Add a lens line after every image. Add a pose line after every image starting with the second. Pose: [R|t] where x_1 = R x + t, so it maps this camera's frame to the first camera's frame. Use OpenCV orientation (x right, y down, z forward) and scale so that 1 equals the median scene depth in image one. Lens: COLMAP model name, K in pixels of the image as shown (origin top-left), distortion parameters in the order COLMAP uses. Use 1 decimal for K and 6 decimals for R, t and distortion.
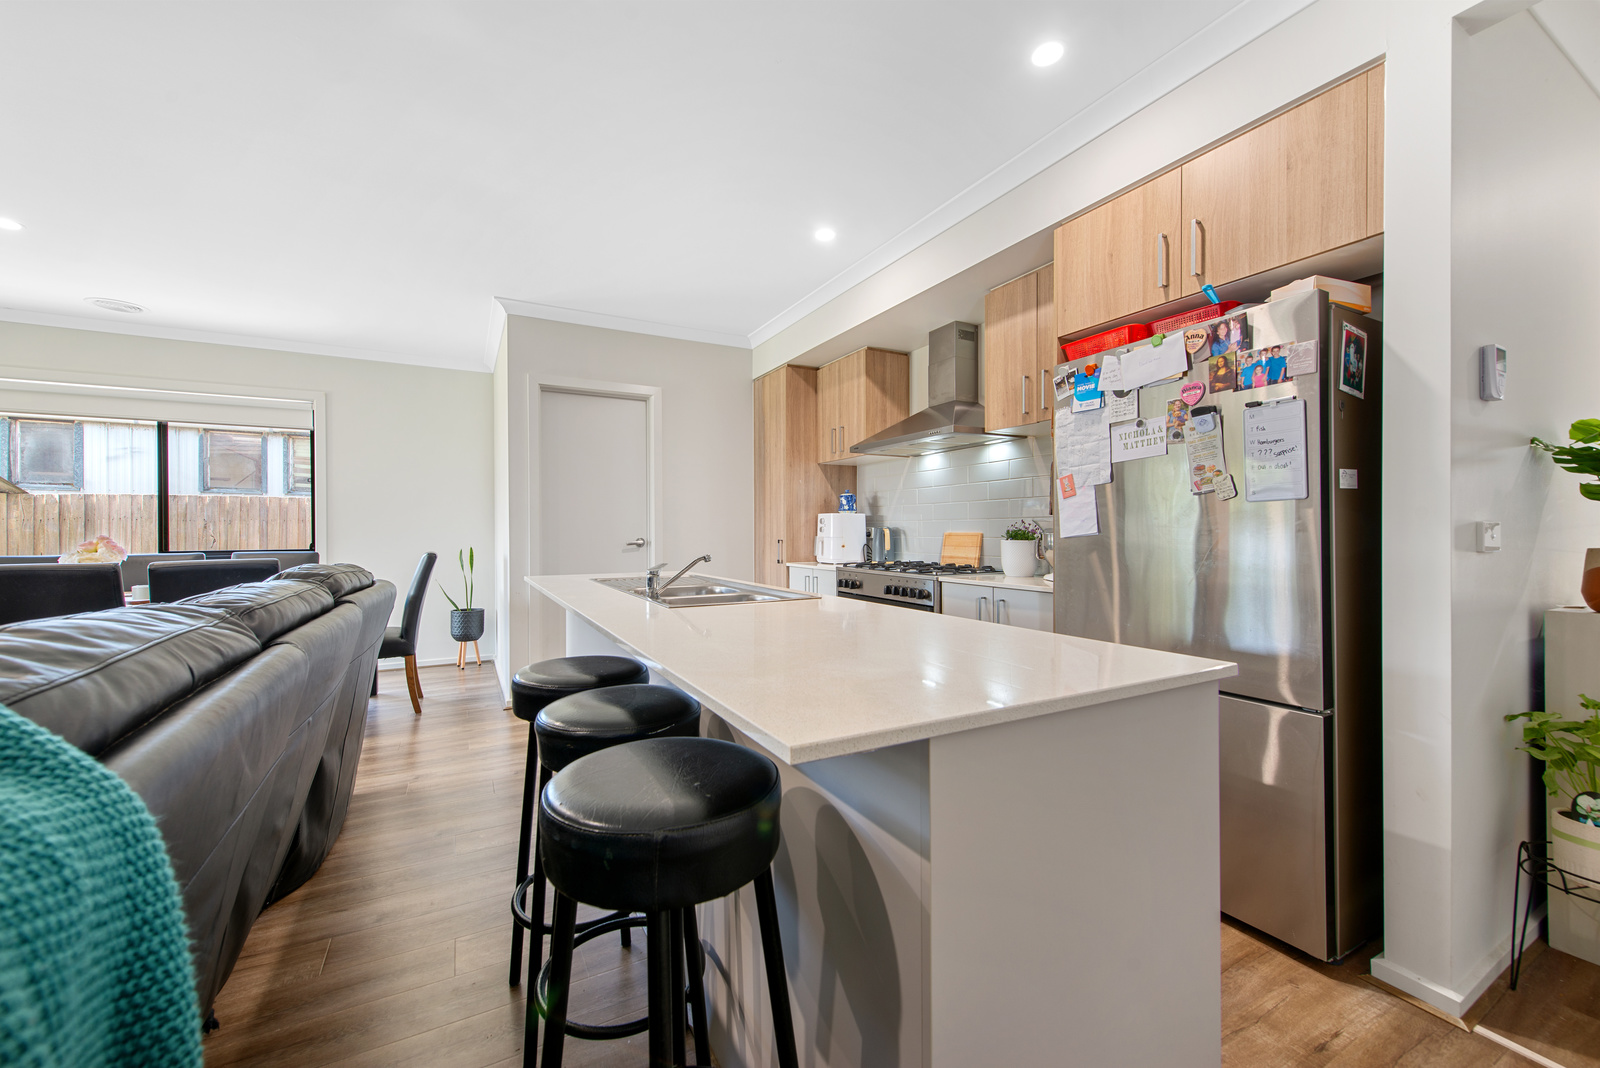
lens RADIAL K [[642.8, 0, 796.6], [0, 642.8, 528.7], [0, 0, 1]] dist [0.000459, -0.000065]
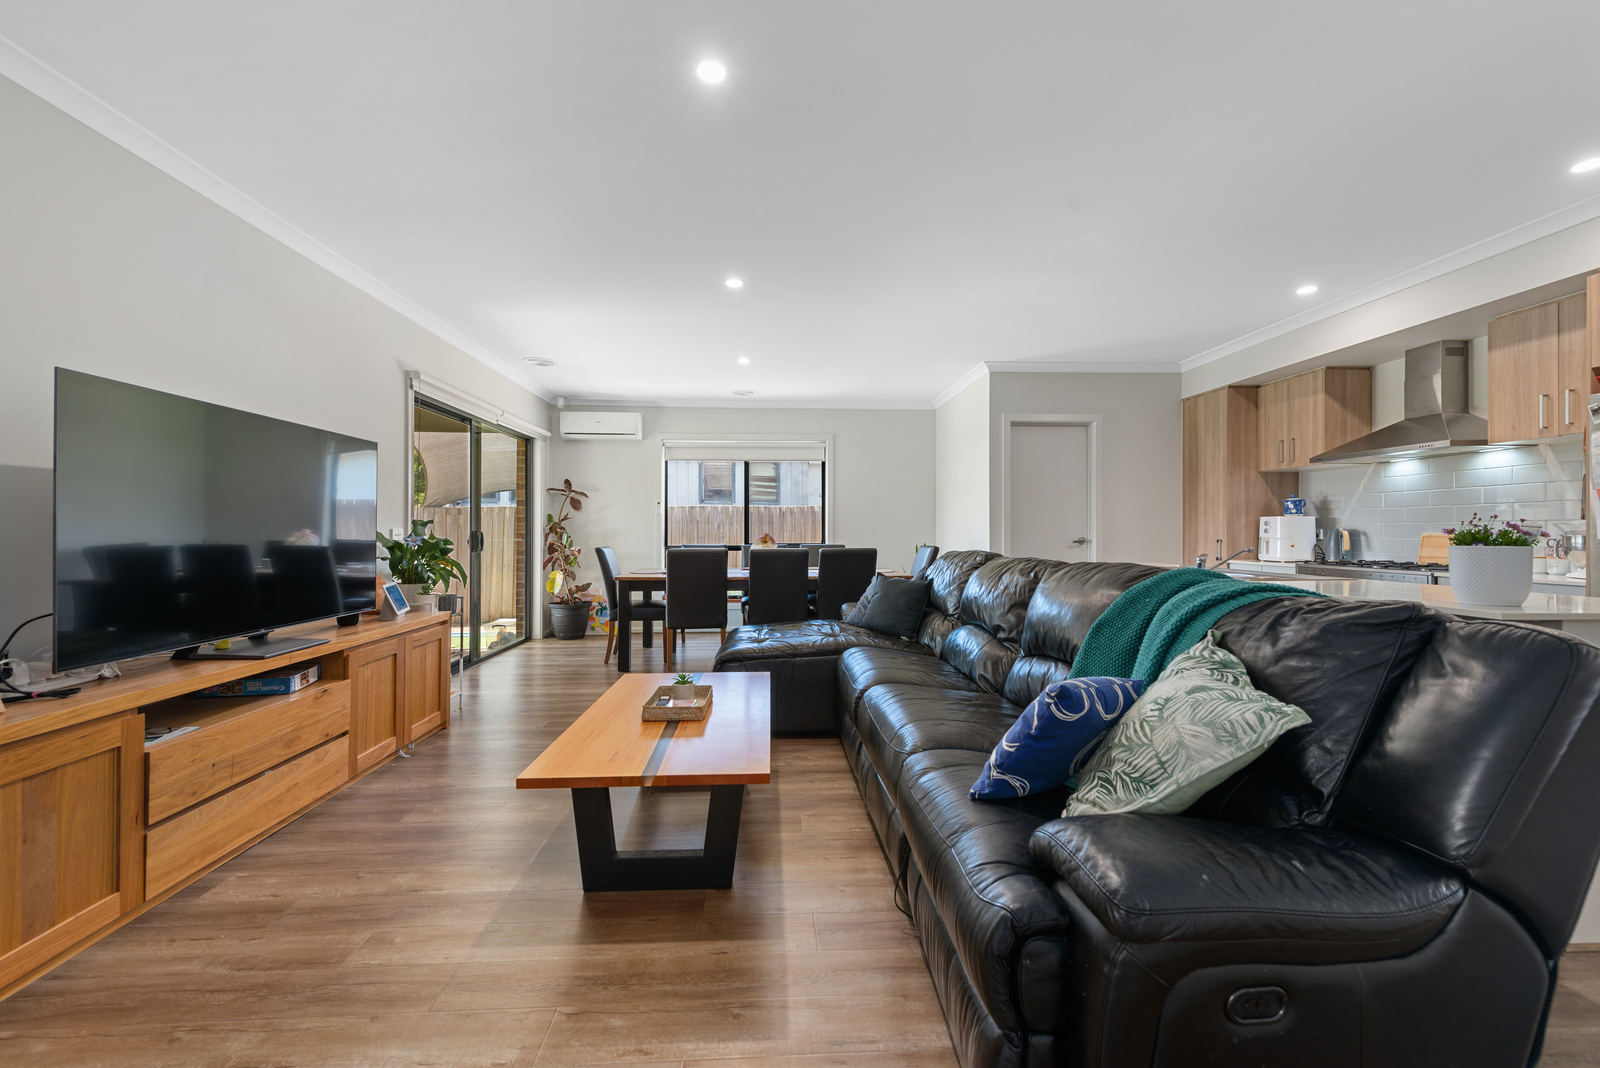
lens RADIAL K [[642.8, 0, 796.6], [0, 642.8, 528.7], [0, 0, 1]] dist [0.000459, -0.000065]
pose [[0.895217, 0.001895, -0.445627, -0.200210], [-0.002419, 0.999997, -0.000607, 0.000077], [0.445625, 0.001622, 0.895218, -0.378550]]
